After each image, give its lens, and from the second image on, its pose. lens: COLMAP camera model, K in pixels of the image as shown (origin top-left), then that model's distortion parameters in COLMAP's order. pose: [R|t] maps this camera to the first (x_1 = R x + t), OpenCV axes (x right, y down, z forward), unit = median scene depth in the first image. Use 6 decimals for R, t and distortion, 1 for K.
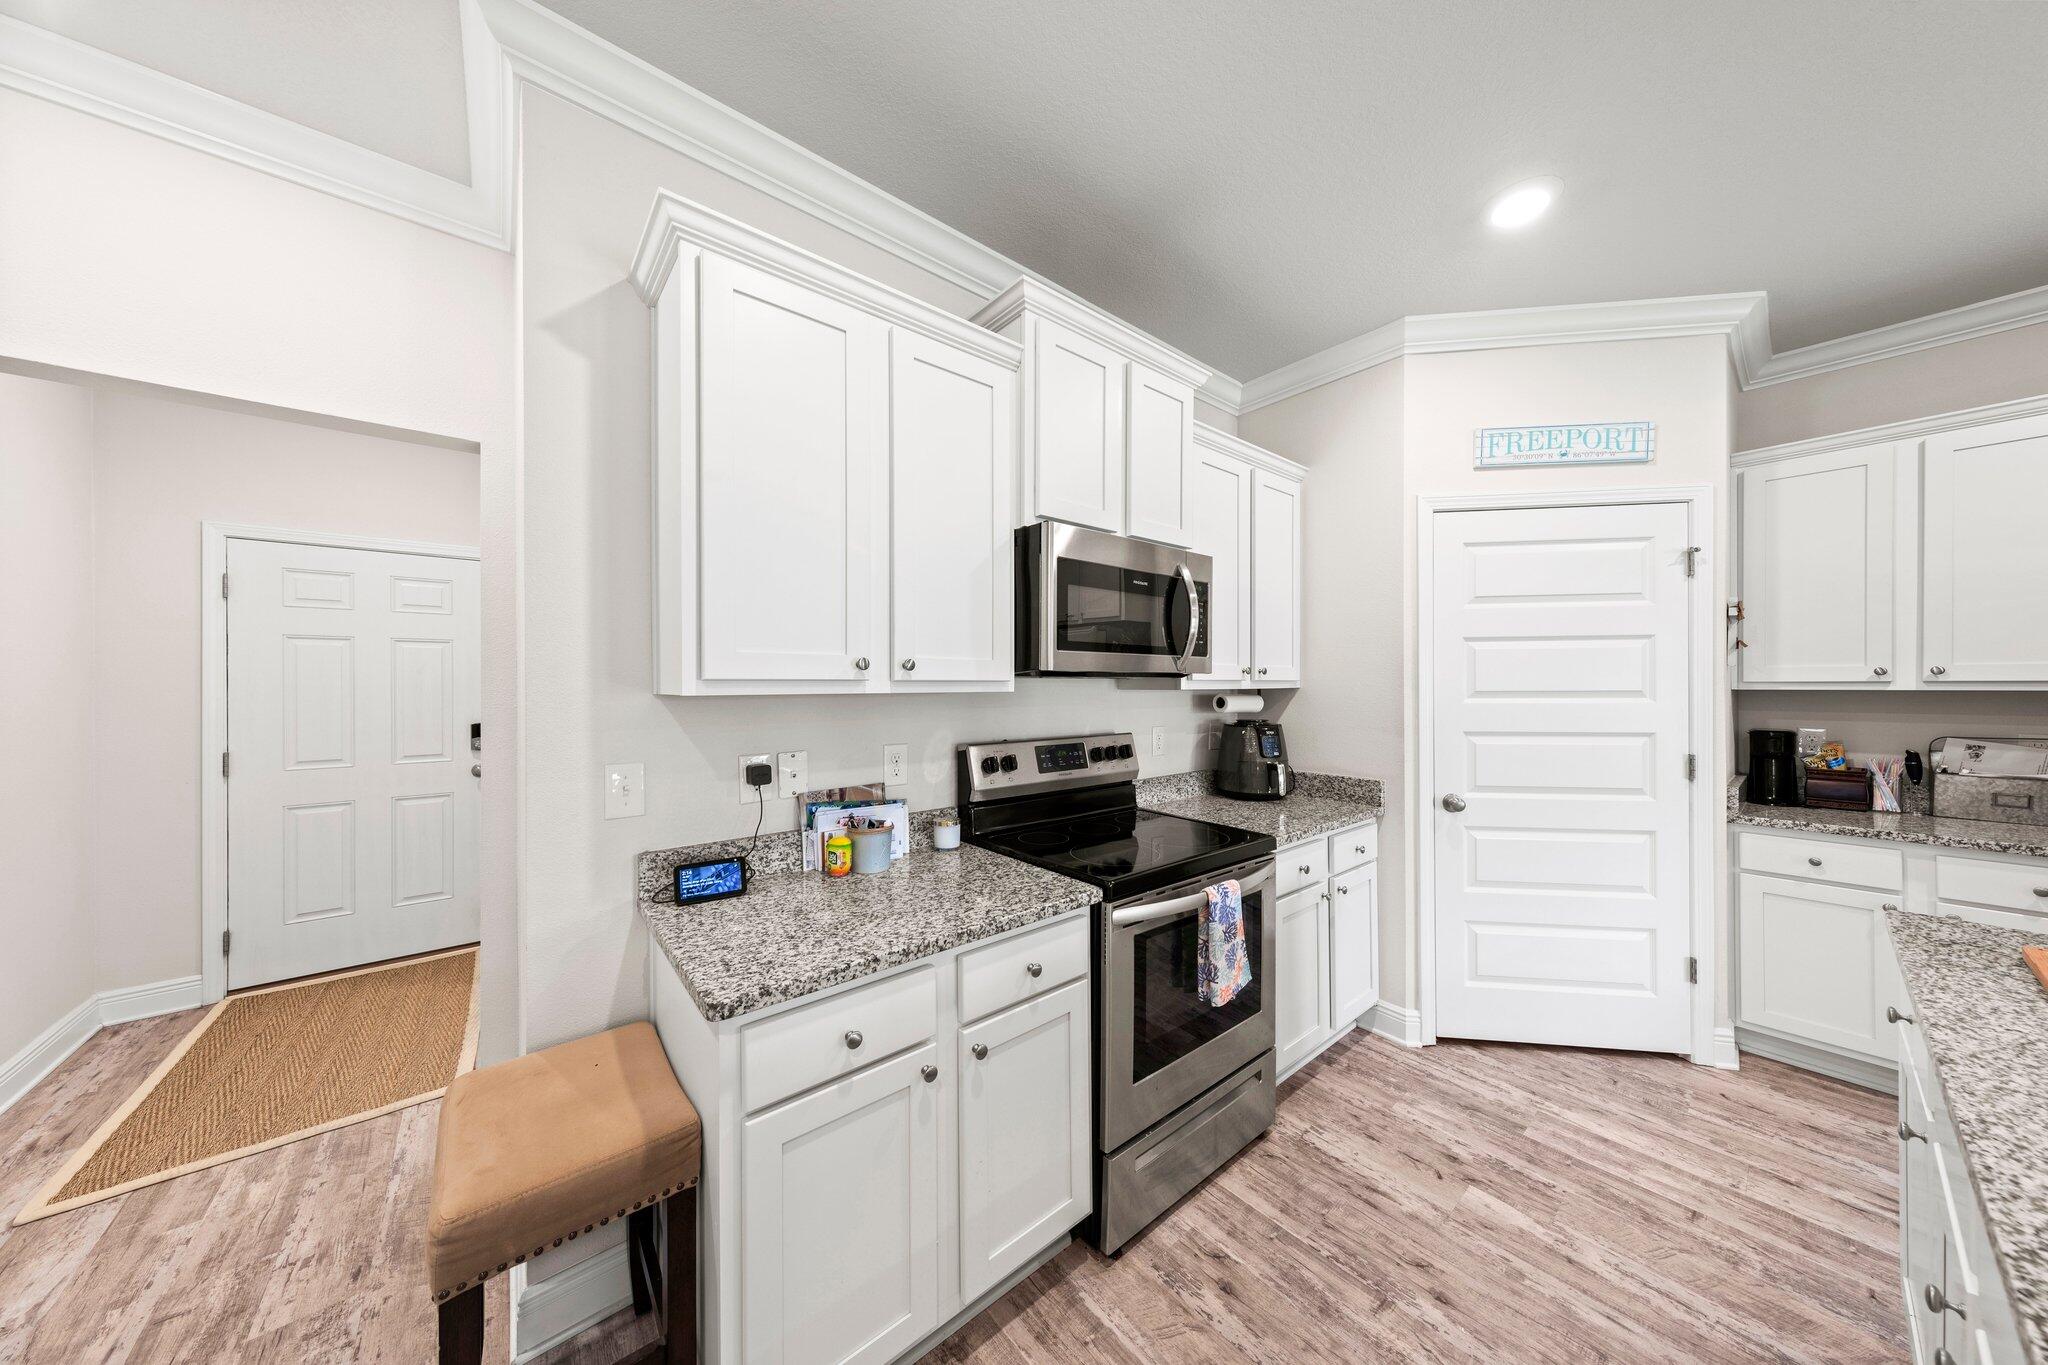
lens RADIAL K [[647.8, 0, 1030.1], [0, 647.8, 686.9], [0, 0, 1]] dist [0.001358, -0.000043]
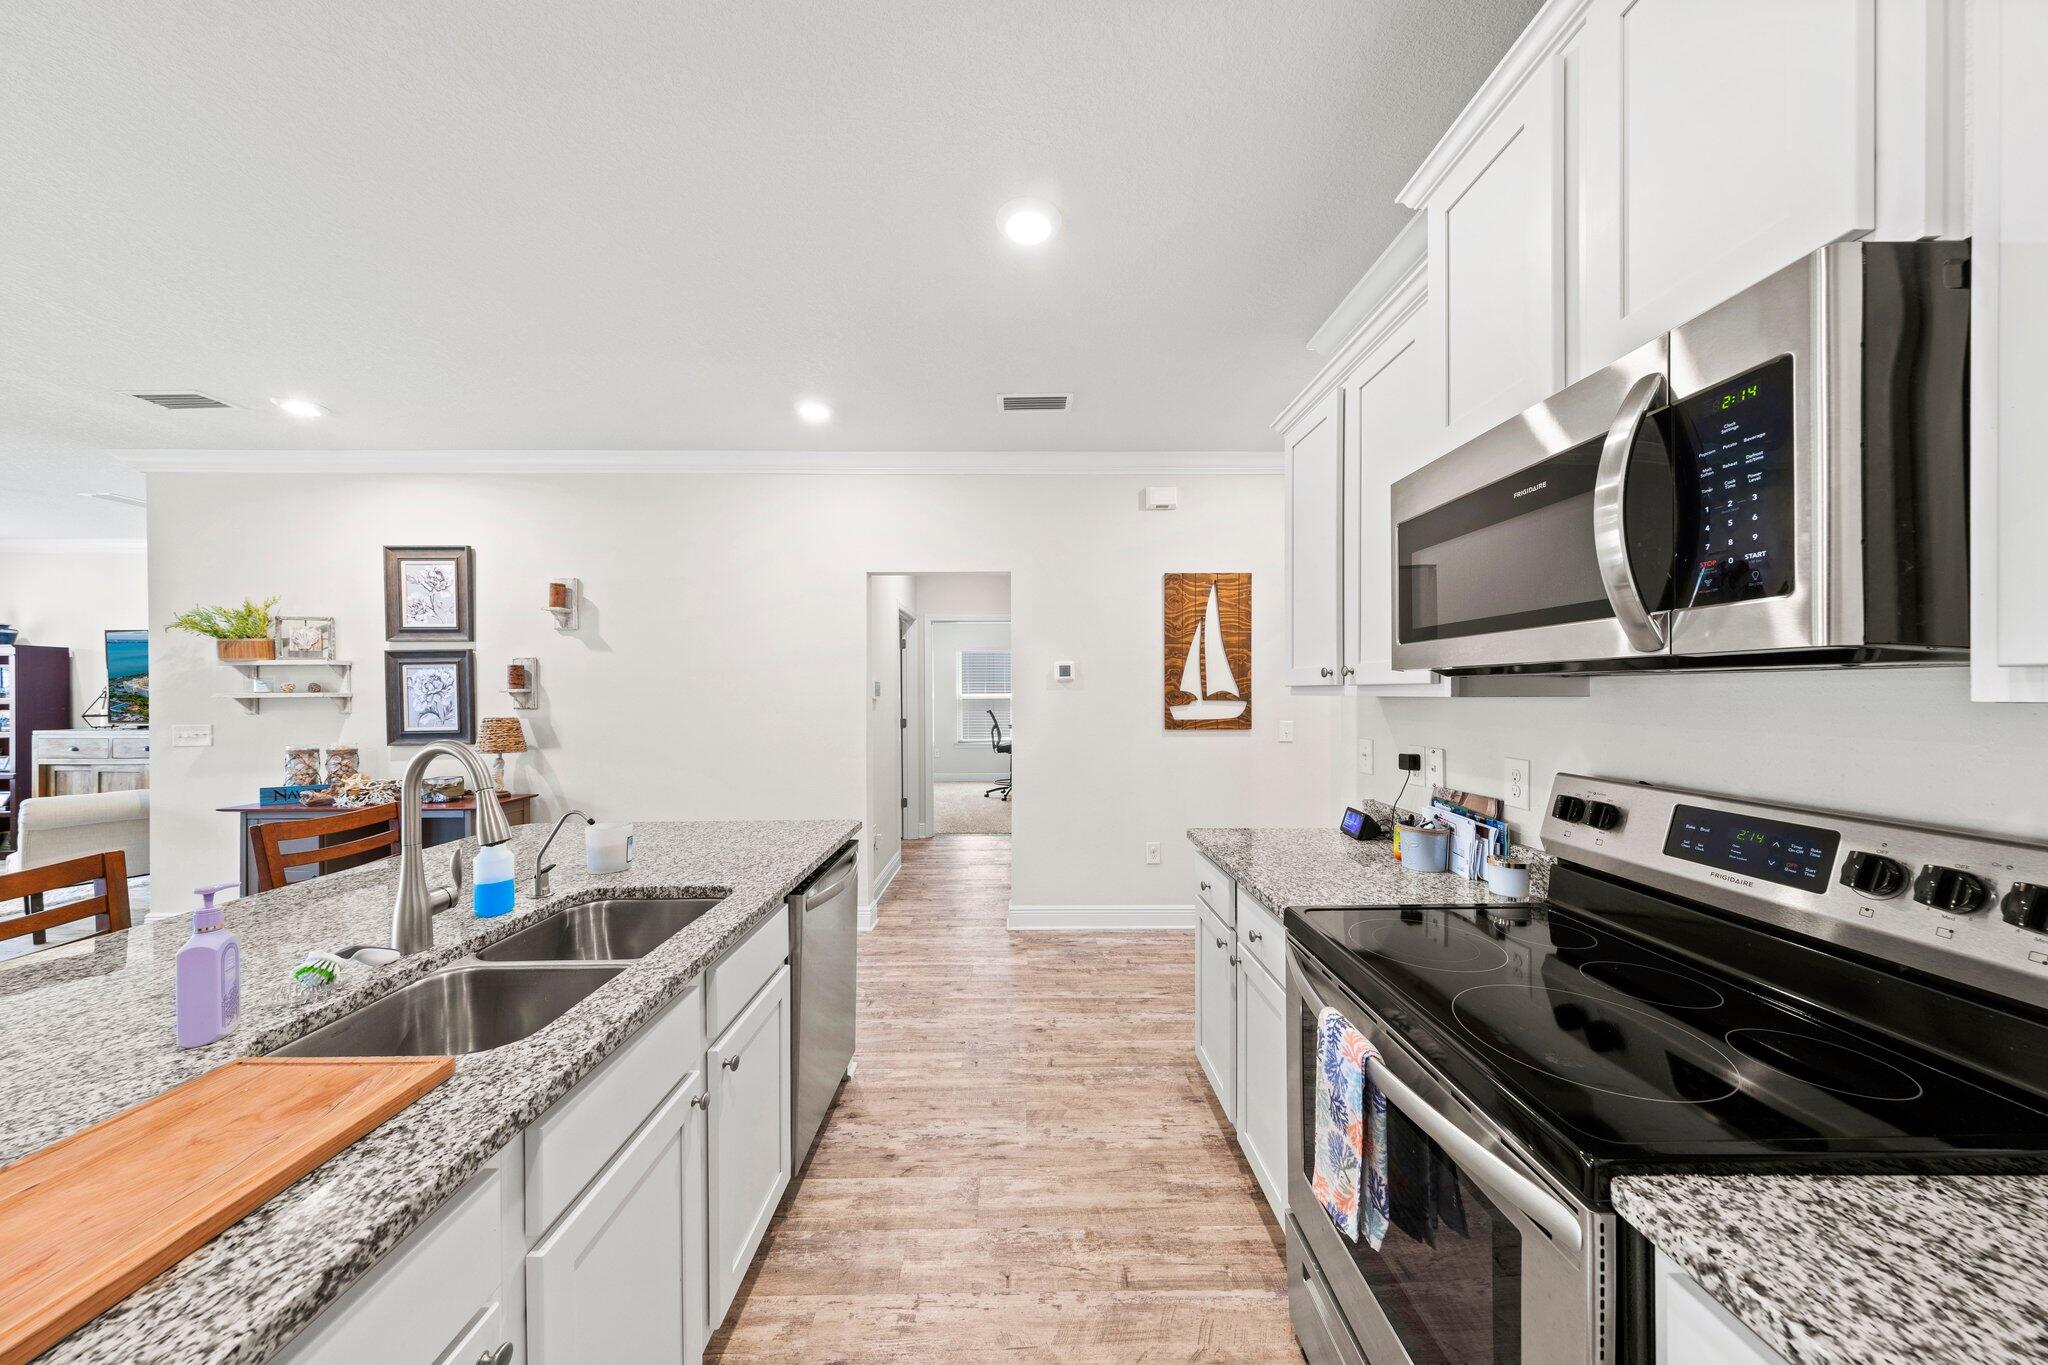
lens RADIAL K [[647.8, 0, 1030.1], [0, 647.8, 686.9], [0, 0, 1]] dist [0.001358, -0.000043]
pose [[-0.621380, -0.000219, -0.783510, 0.685418], [0.002299, 0.999995, -0.002103, -0.004304], [0.783506, -0.003108, -0.621376, 0.826479]]
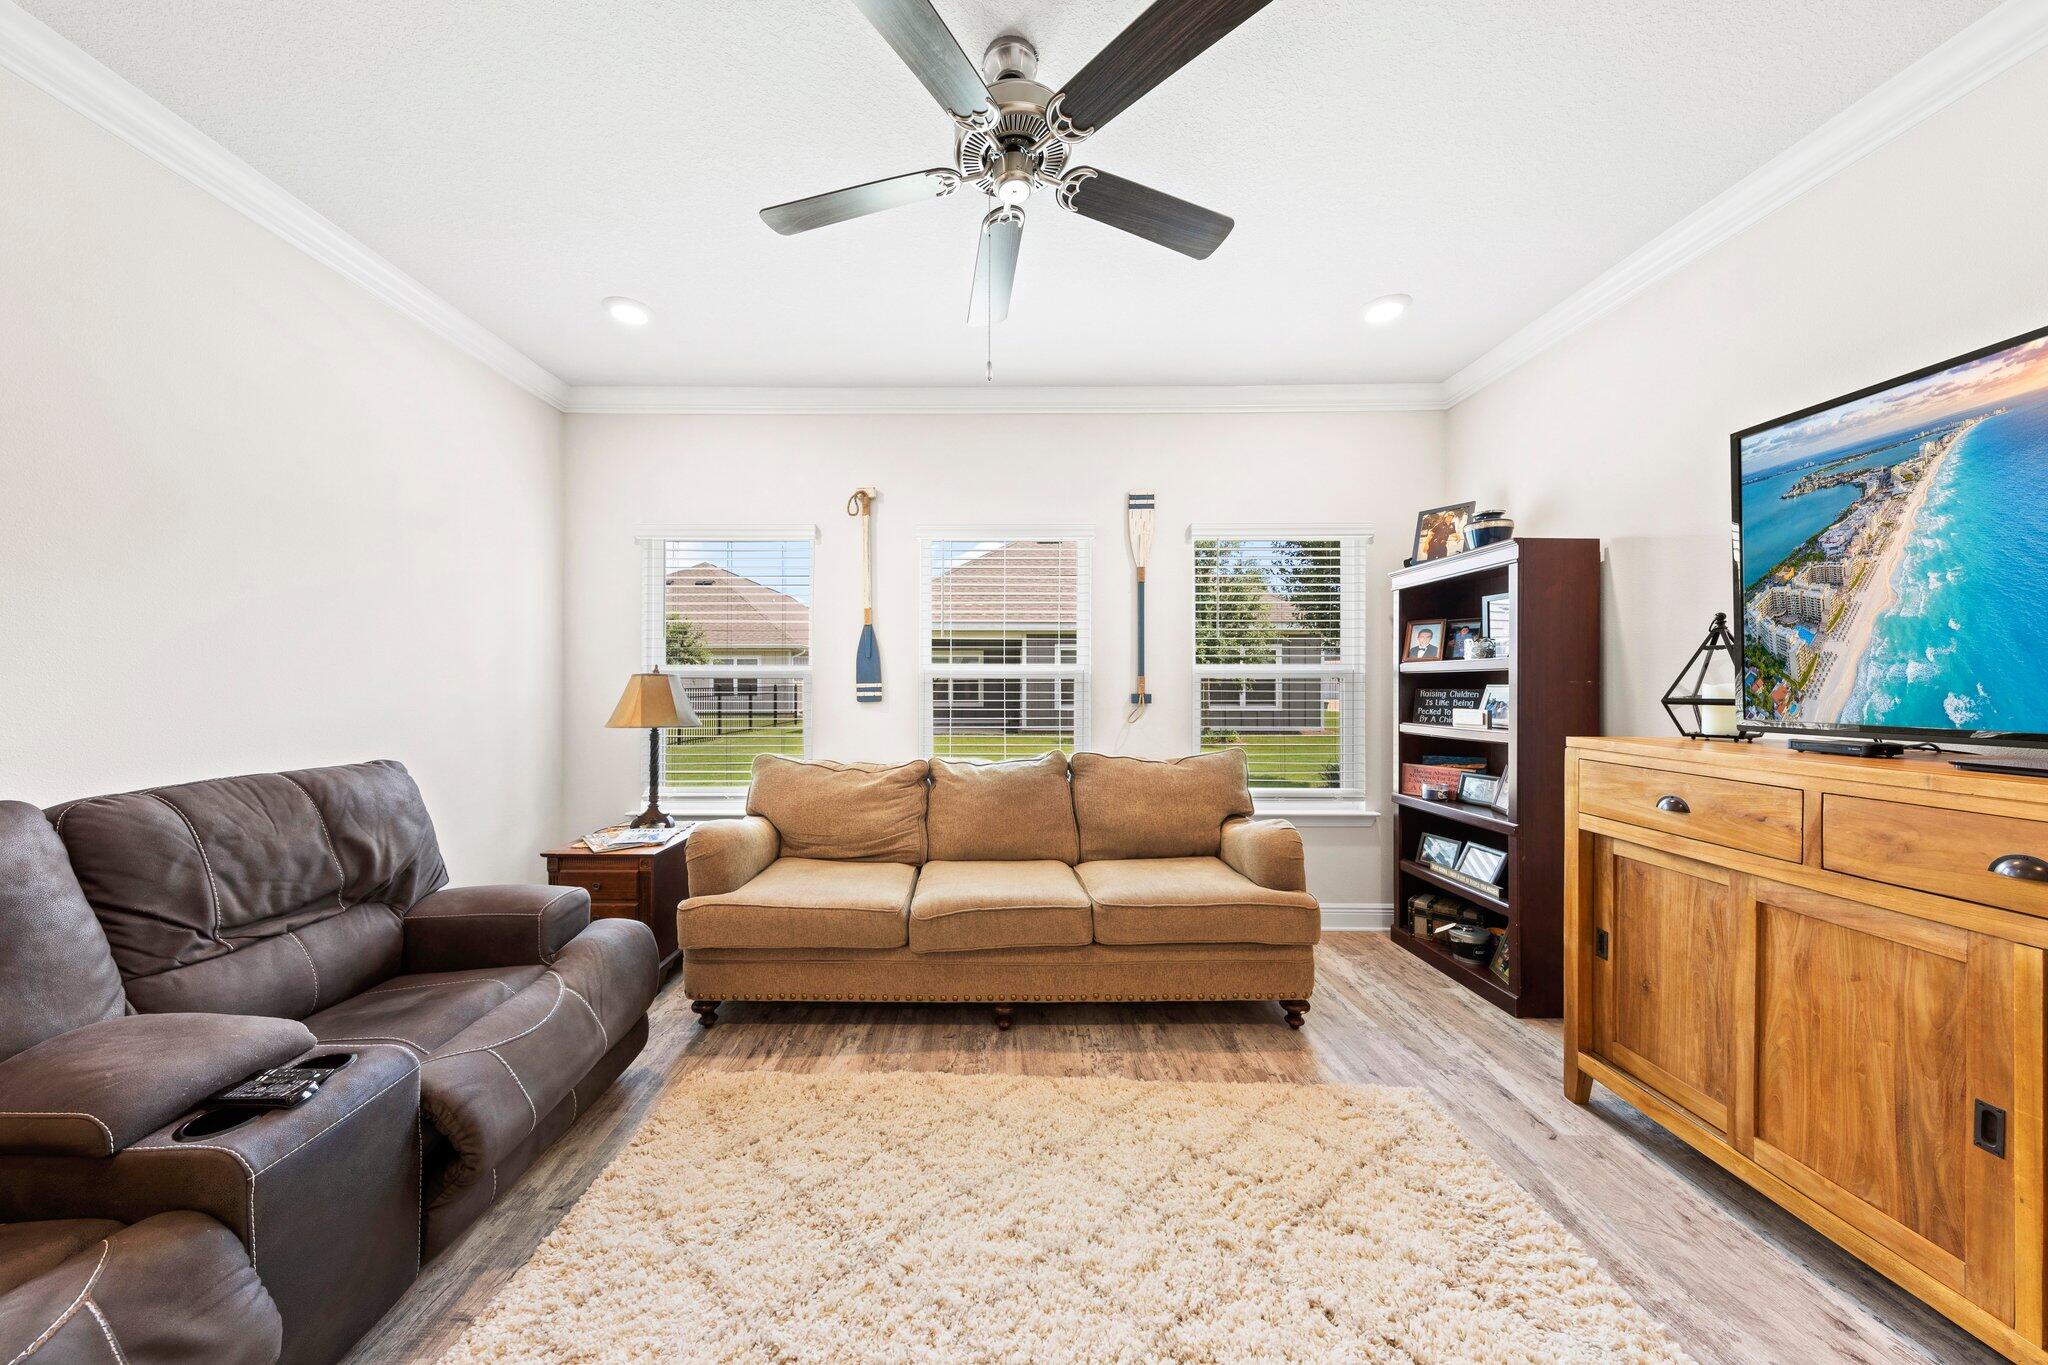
lens RADIAL K [[657.2, 0, 990.9], [0, 657.2, 680.9], [0, 0, 1]] dist [0.001440, -0.000081]
pose [[-0.760704, 0.003965, 0.649086, 1.108731], [0.003880, 0.999991, -0.001561, 0.066164], [-0.649087, 0.001331, -0.760713, -2.349184]]
